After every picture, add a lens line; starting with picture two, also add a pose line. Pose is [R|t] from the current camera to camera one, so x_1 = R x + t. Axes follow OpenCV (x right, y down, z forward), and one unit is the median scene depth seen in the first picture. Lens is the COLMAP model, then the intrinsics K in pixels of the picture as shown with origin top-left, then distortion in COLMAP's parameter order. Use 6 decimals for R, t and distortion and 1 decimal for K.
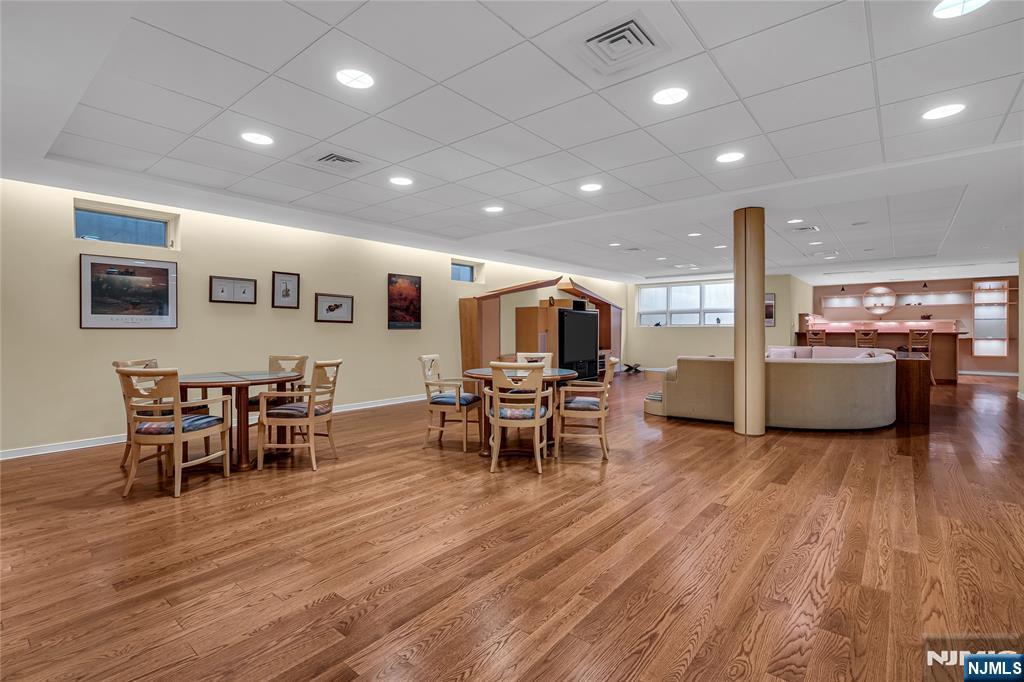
lens RADIAL K [[474.9, 0, 512.0], [0, 474.9, 341.0], [0, 0, 1]] dist [-0.000065, -0.000091]
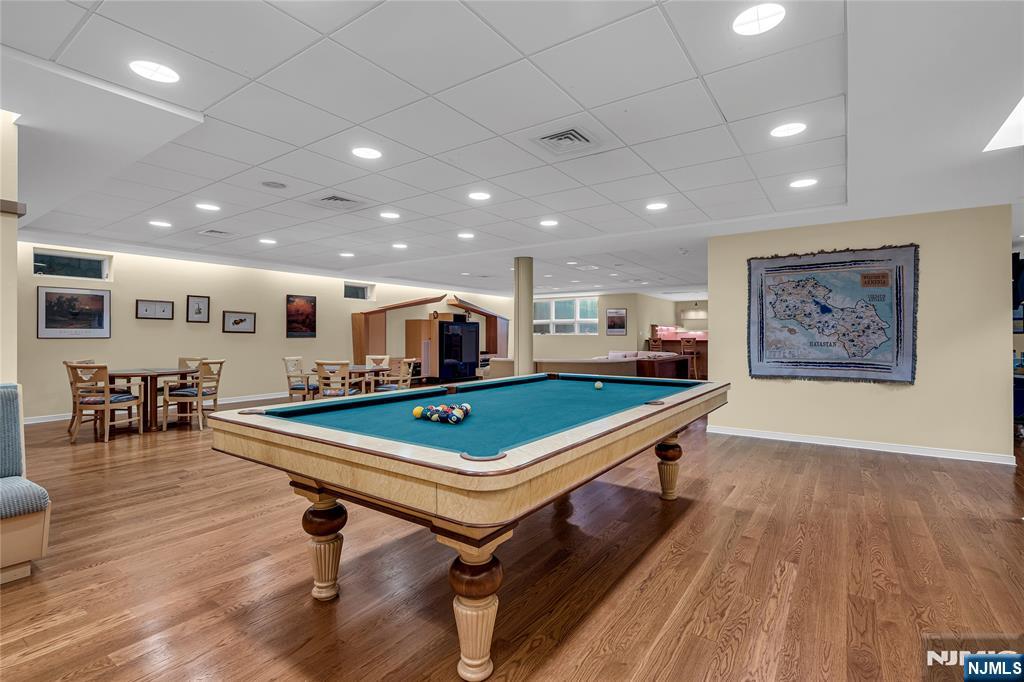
lens RADIAL K [[474.9, 0, 512.0], [0, 474.9, 341.0], [0, 0, 1]] dist [-0.000065, -0.000091]
pose [[0.997008, 0.000685, 0.077294, 0.305313], [0.000236, 0.999929, -0.011903, -0.001277], [-0.077297, 0.011886, 0.996937, -0.403672]]
